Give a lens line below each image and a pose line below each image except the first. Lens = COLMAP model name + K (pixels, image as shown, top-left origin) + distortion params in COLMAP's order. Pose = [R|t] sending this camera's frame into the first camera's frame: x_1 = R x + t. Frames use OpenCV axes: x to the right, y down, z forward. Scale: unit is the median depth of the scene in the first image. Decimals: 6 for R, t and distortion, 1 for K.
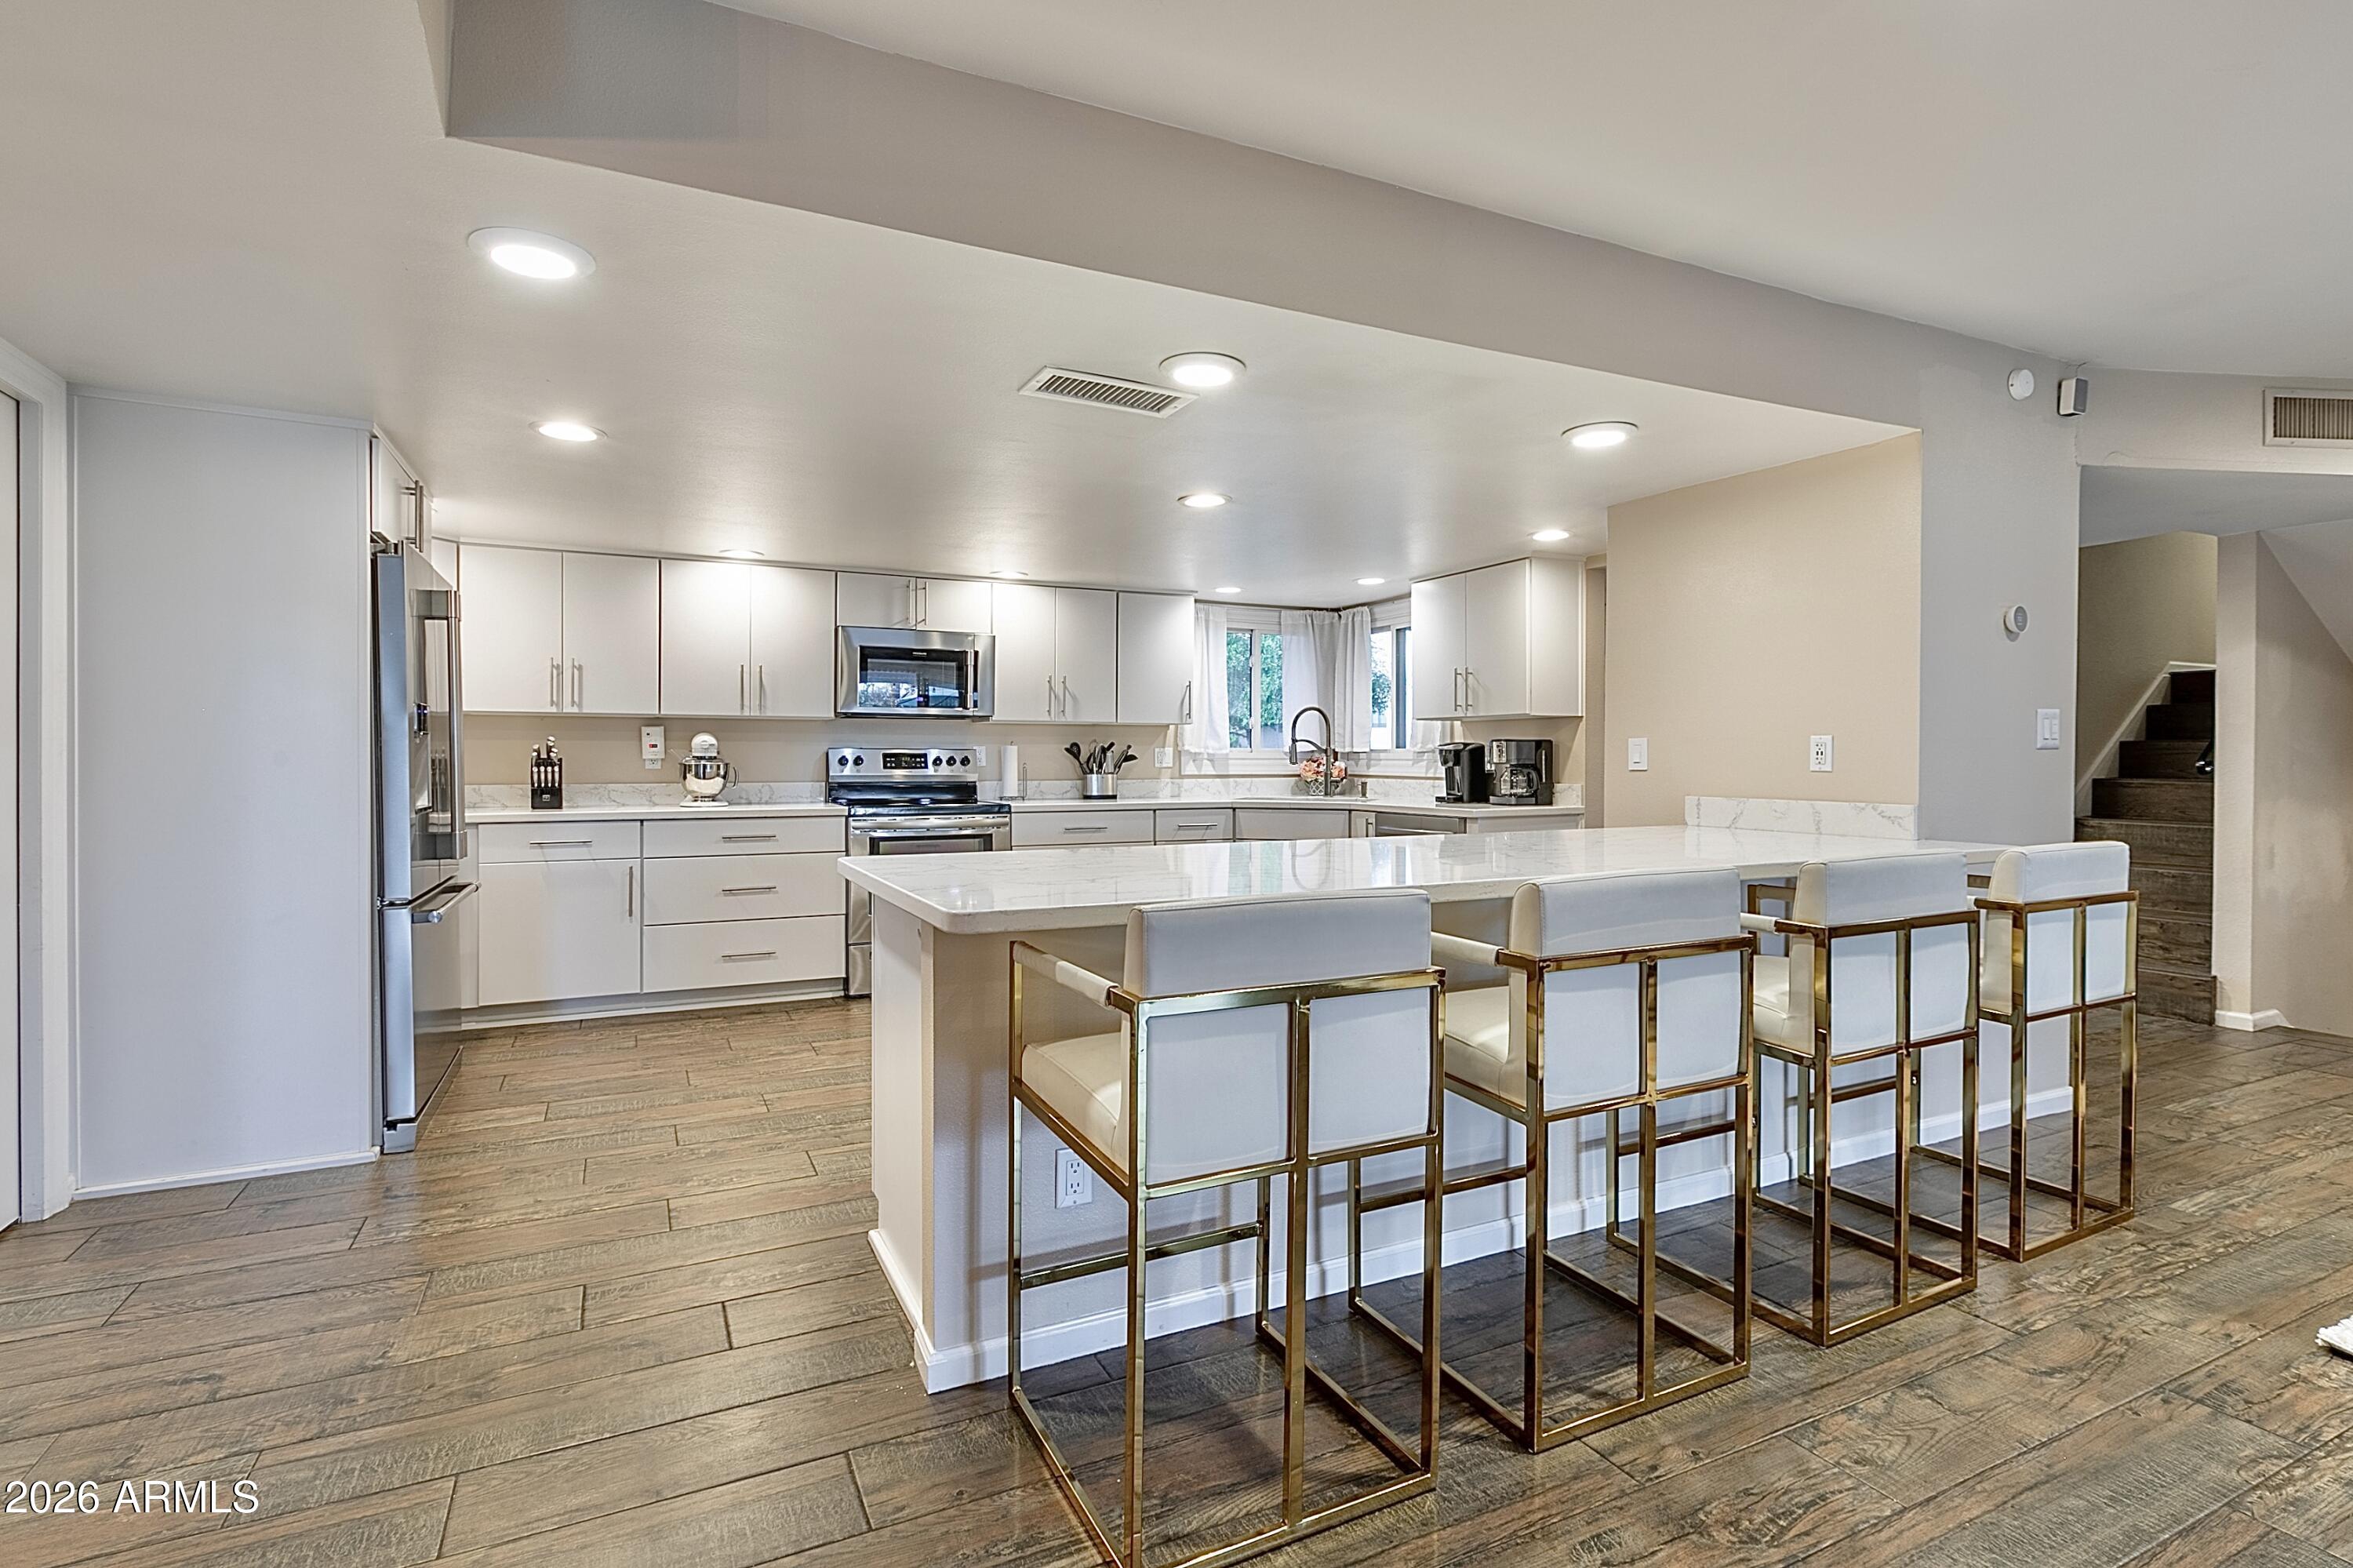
lens RADIAL K [[1085.4, 0, 1172.4], [0, 1085.4, 775.3], [0, 0, 1]] dist [-0.000264, -0.000033]
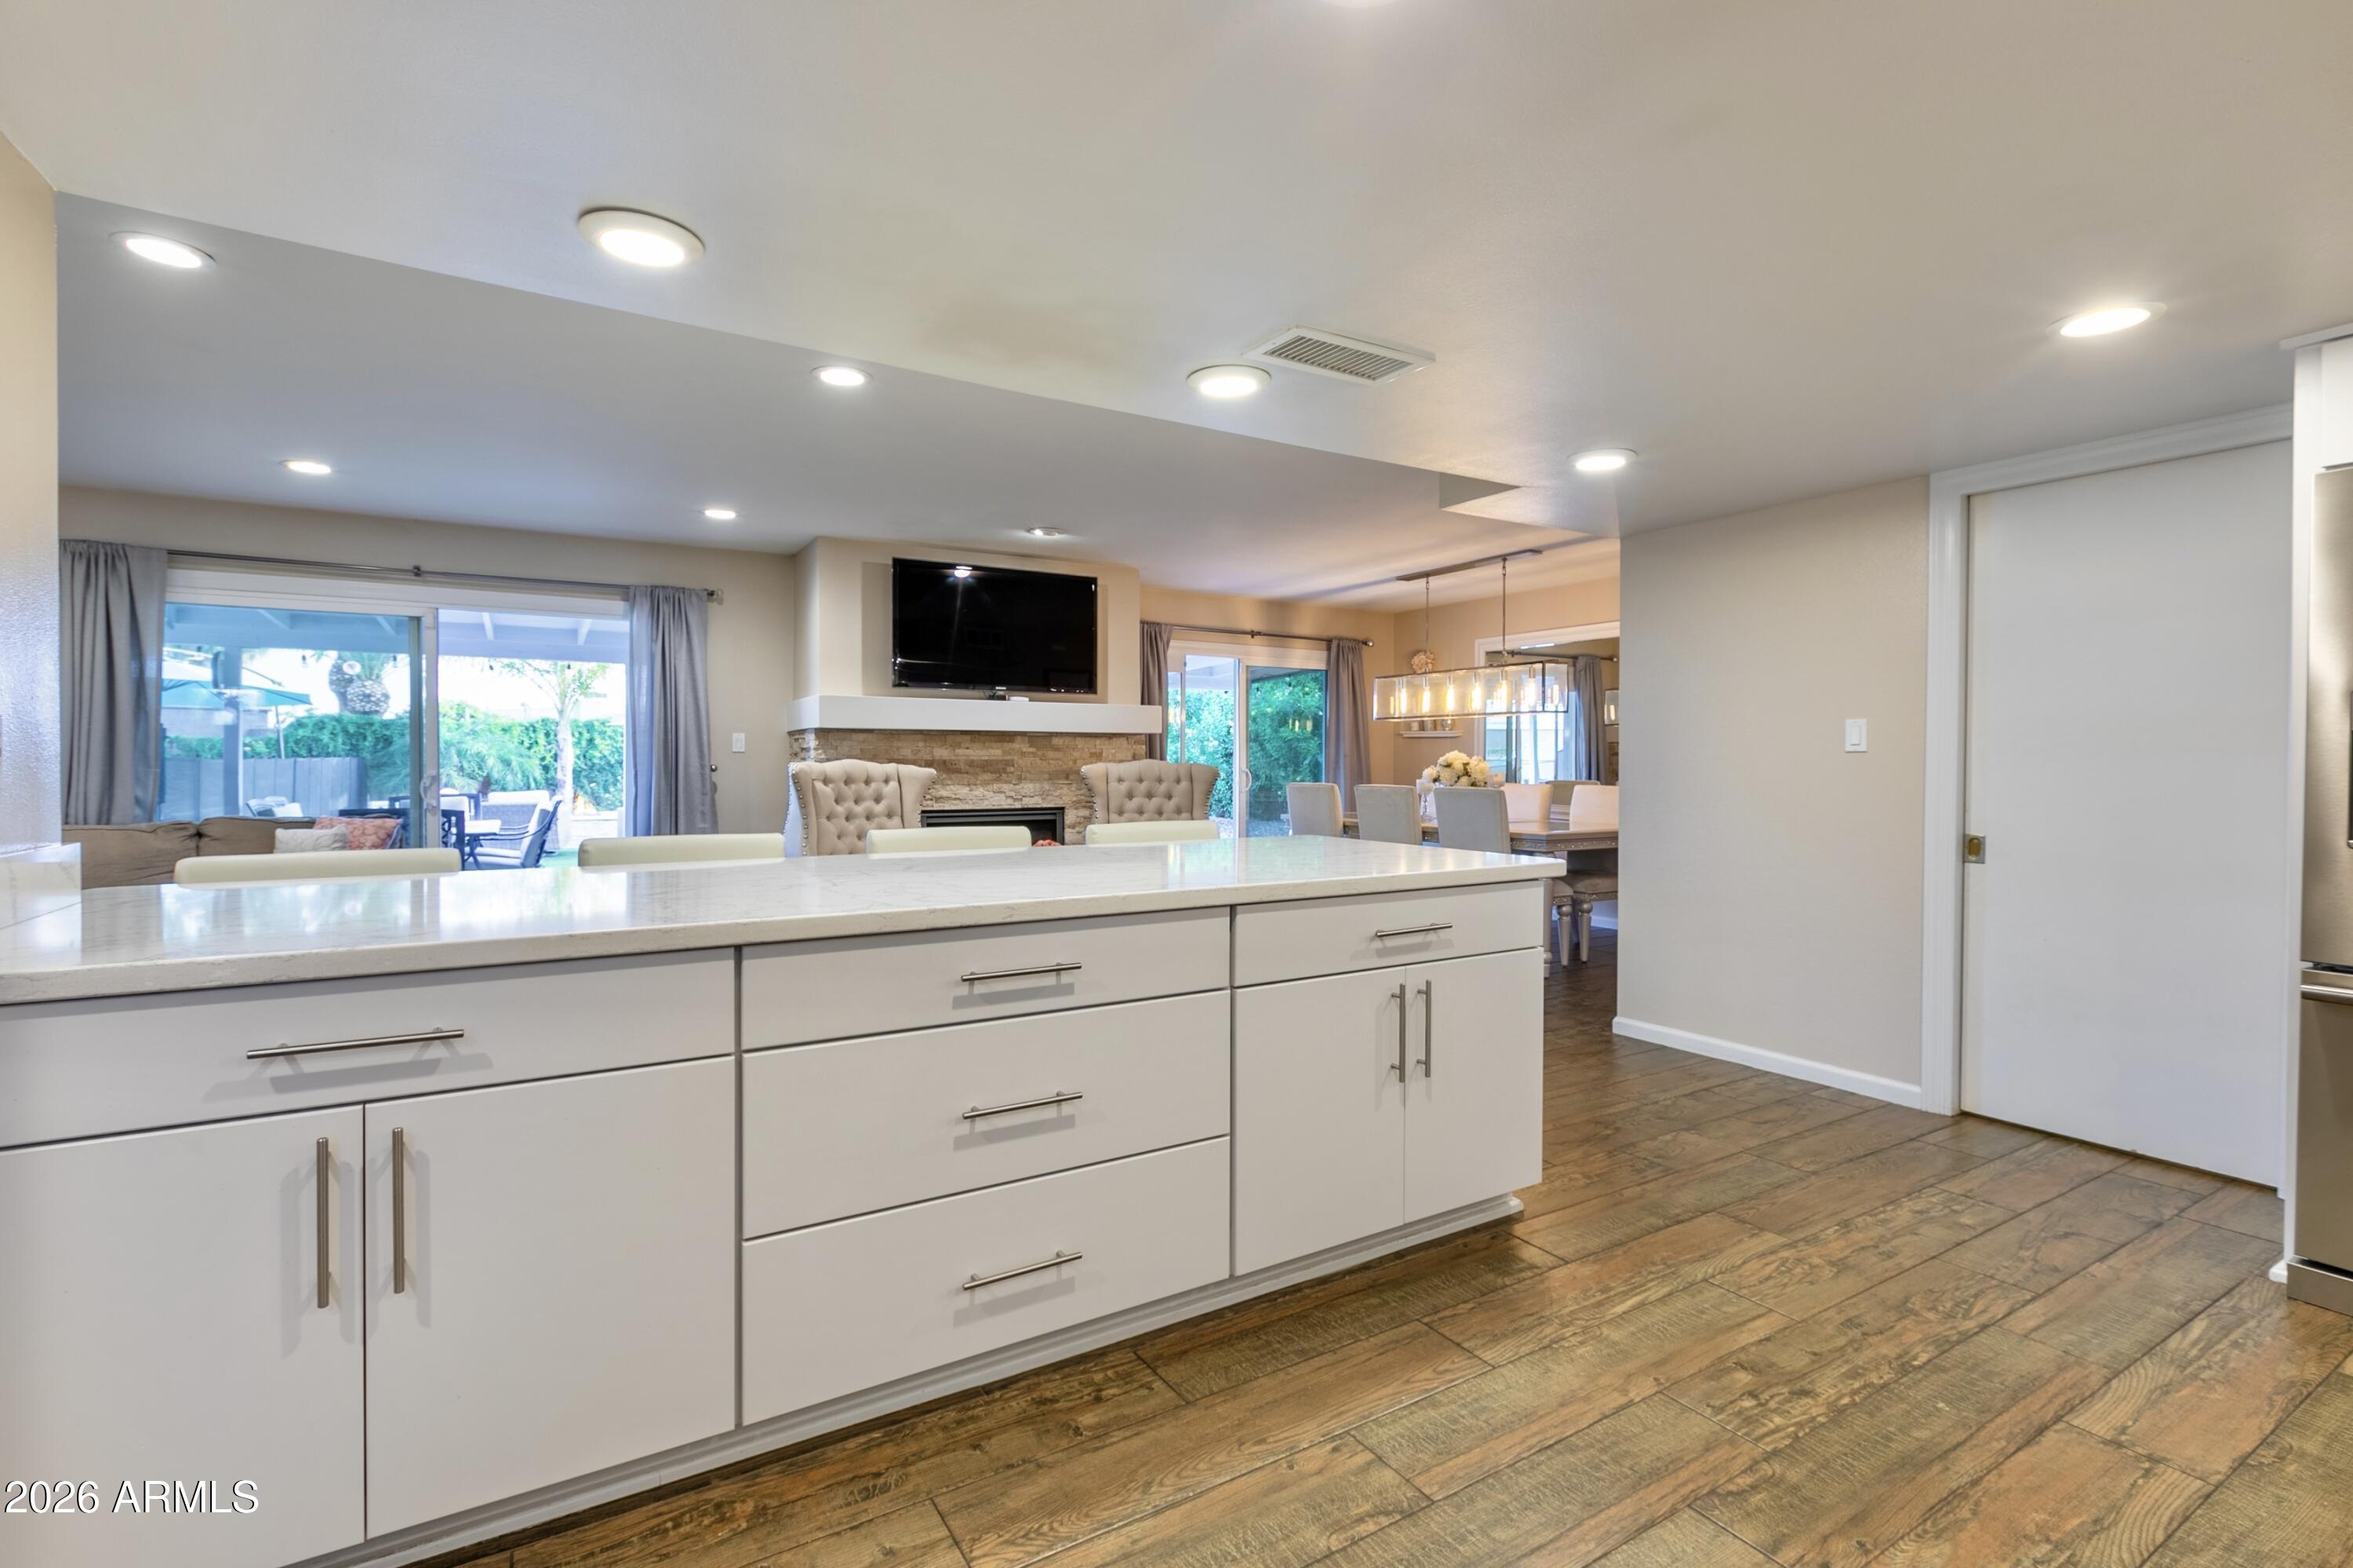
lens RADIAL K [[1085.4, 0, 1178.1], [0, 1085.4, 775.1], [0, 0, 1]] dist [-0.000264, -0.000033]
pose [[-0.995933, -0.006877, -0.089834, 0.132134], [-0.009050, 0.999676, 0.023795, -0.024909], [0.089641, 0.024511, -0.995673, 1.645308]]
